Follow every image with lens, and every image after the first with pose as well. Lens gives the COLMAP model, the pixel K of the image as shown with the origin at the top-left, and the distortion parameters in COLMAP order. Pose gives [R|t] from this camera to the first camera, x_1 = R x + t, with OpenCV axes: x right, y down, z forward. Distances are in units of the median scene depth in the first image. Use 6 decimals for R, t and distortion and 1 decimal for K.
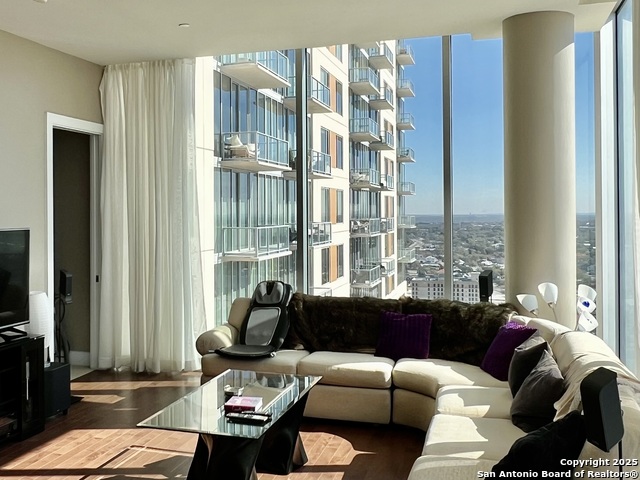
lens RADIAL K [[712.3, 0, 319.6], [0, 712.3, 238.8], [0, 0, 1]] dist [-0.005316, 0.000000]
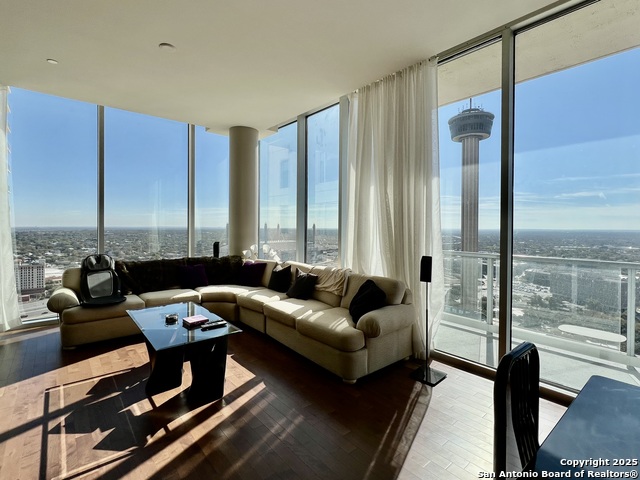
lens RADIAL K [[294.9, 0, 319.8], [0, 294.9, 236.1], [0, 0, 1]] dist [0.004282, 0.000441]
pose [[0.562620, -0.025626, 0.826318, -0.360516], [0.028198, 0.999533, 0.011798, 0.027397], [-0.826235, 0.016663, 0.563080, 0.270968]]
